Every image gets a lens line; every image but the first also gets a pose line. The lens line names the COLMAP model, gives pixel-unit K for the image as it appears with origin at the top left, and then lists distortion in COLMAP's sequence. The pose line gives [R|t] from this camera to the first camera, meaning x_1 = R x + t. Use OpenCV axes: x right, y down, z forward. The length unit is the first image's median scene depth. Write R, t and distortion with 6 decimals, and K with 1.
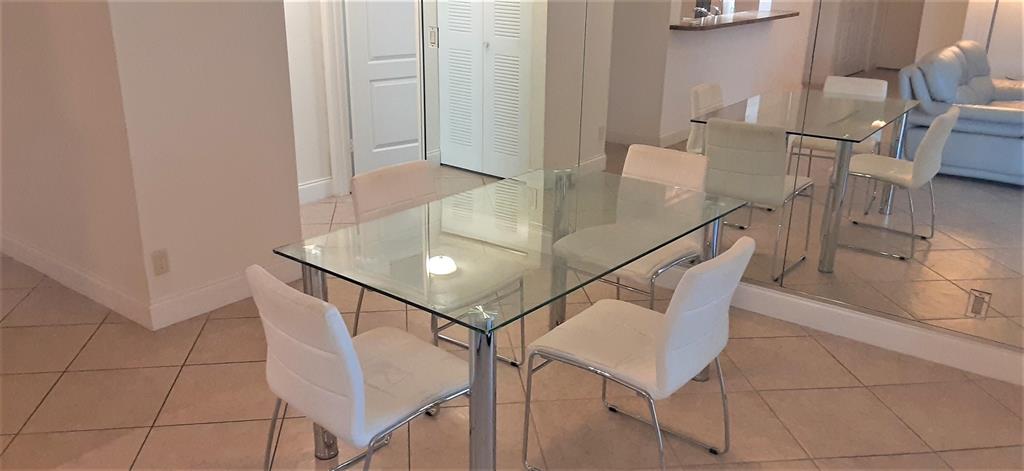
lens RADIAL K [[848.0, 0, 512.0], [0, 848.0, 235.5], [0, 0, 1]] dist [0.087512, -0.114871]
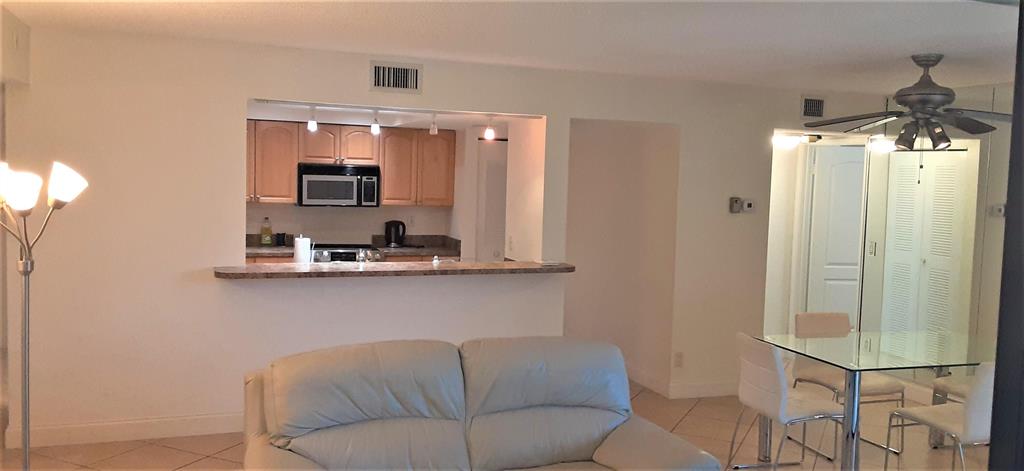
lens RADIAL K [[848.0, 0, 512.0], [0, 848.0, 235.5], [0, 0, 1]] dist [0.087512, -0.114871]
pose [[0.855388, 0.047984, -0.515761, 0.177982], [-0.182692, 0.959662, -0.213713, 0.219494], [0.484701, 0.277033, 0.829649, -0.662457]]
